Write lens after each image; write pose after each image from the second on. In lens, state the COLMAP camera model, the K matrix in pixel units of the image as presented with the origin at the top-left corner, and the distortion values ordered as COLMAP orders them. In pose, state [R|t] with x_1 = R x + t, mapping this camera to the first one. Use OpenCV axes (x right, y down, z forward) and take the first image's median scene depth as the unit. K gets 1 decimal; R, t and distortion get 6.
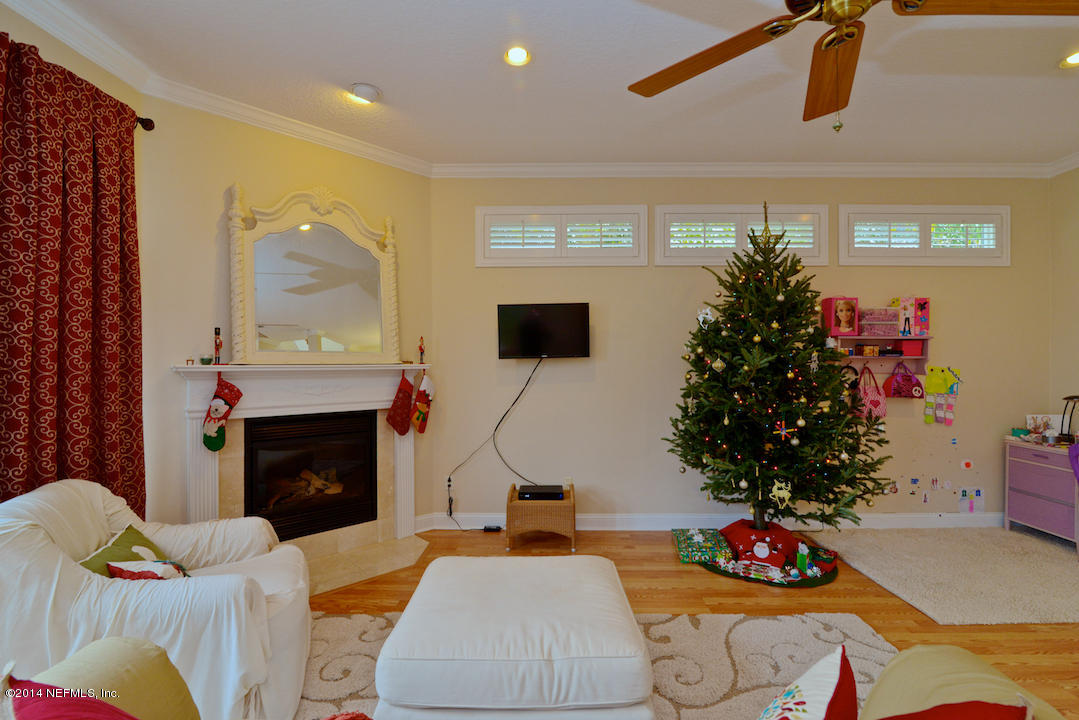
lens RADIAL K [[497.0, 0, 533.8], [0, 497.0, 363.1], [0, 0, 1]] dist [-0.020511, 0.002859]
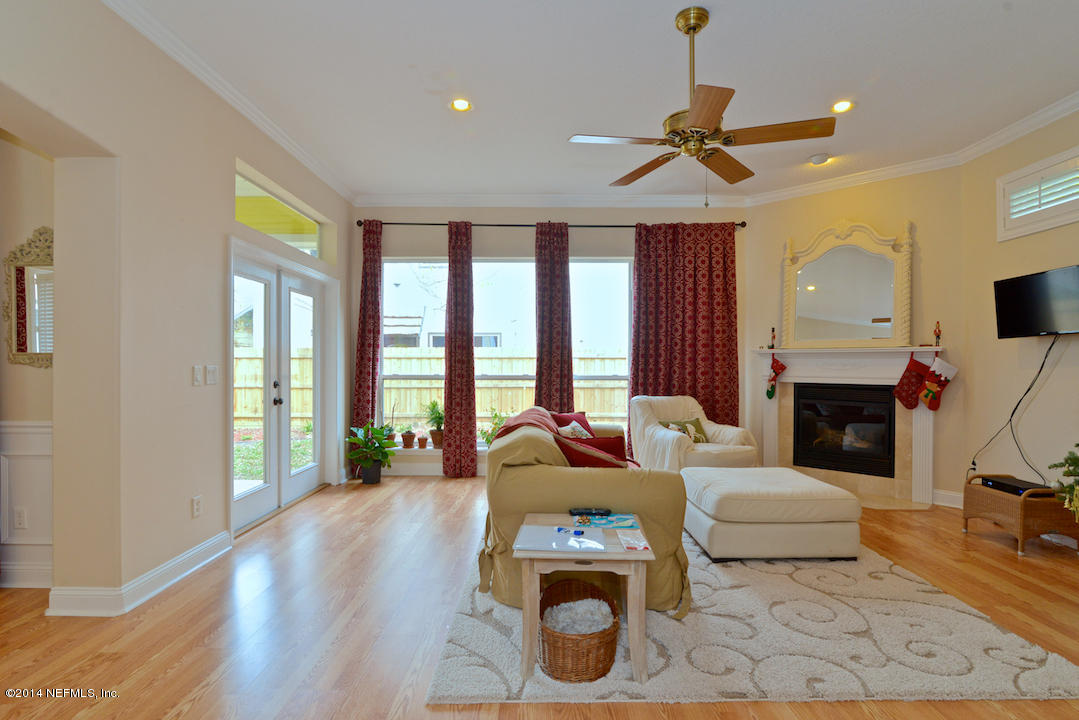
lens RADIAL K [[538.1, 0, 536.2], [0, 538.1, 364.4], [0, 0, 1]] dist [-0.011635, 0.000664]
pose [[0.007805, 0.005532, -0.999954, 1.006250], [-0.005760, 0.999968, 0.005487, 0.042193], [0.999953, 0.005717, 0.007837, 0.132141]]
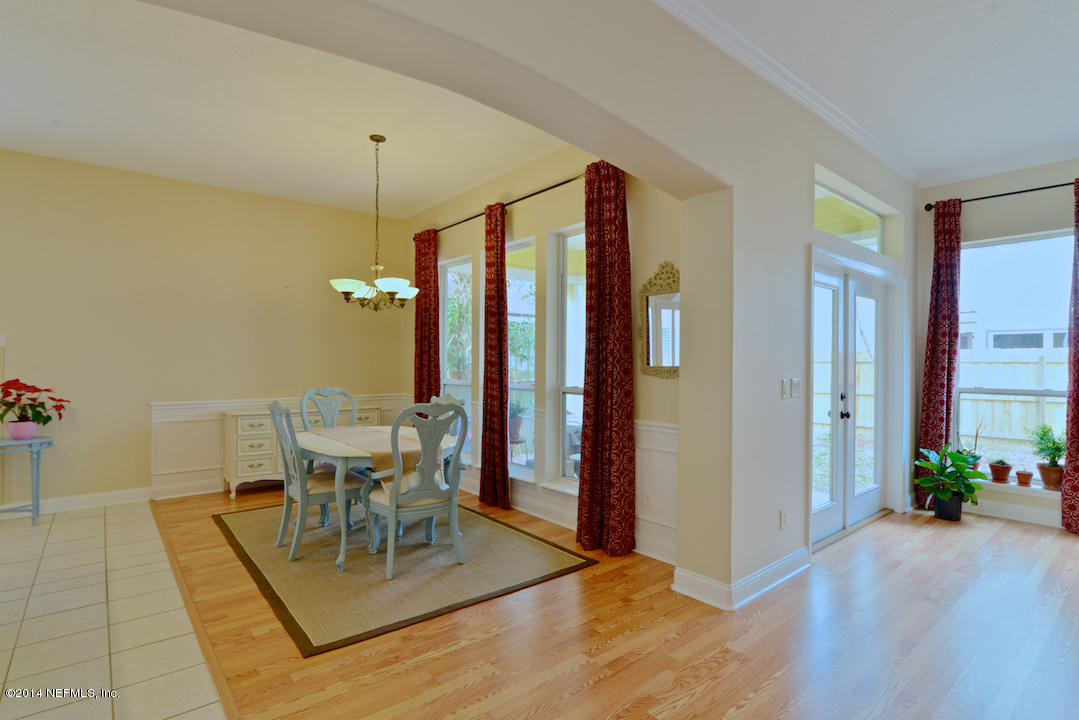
lens RADIAL K [[538.1, 0, 556.5], [0, 538.1, 362.1], [0, 0, 1]] dist [-0.011635, 0.000664]
pose [[-0.748385, -0.003502, -0.663255, 0.993689], [-0.007030, 0.999972, 0.002652, 0.026070], [0.663227, 0.006647, -0.748388, 0.000167]]
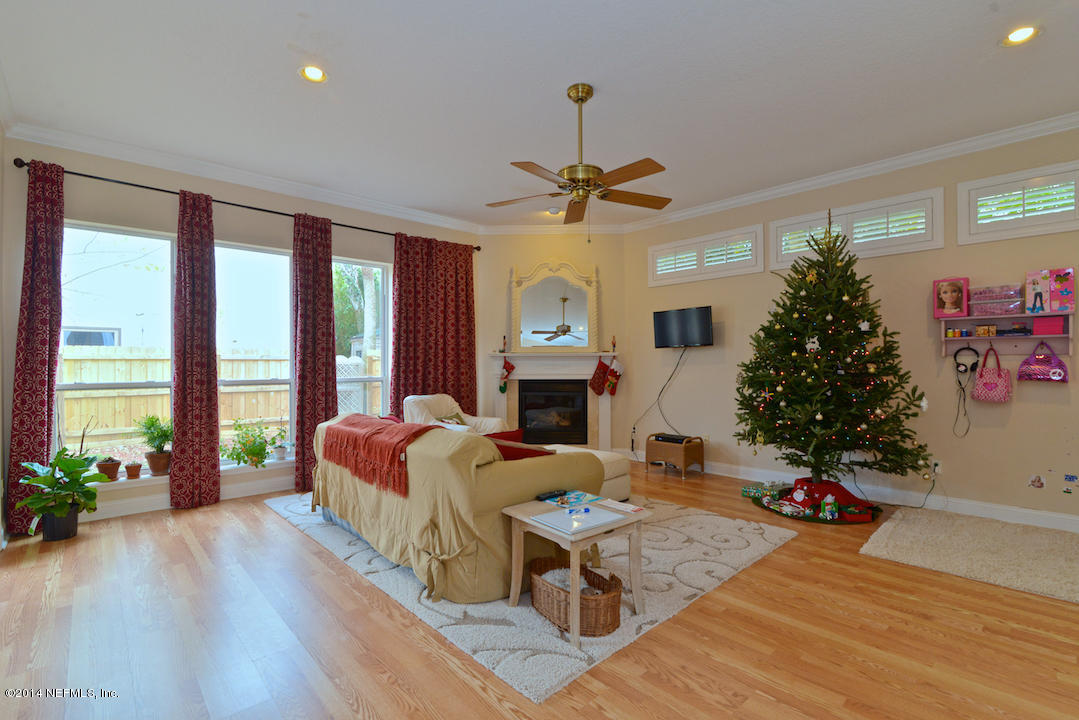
lens RADIAL K [[497.0, 0, 532.2], [0, 497.0, 364.1], [0, 0, 1]] dist [-0.020511, 0.002859]
pose [[0.684865, 0.000107, -0.728670, 0.829377], [-0.000122, 1.000000, 0.000033, 0.042559], [0.728670, 0.000066, 0.684865, -0.317185]]
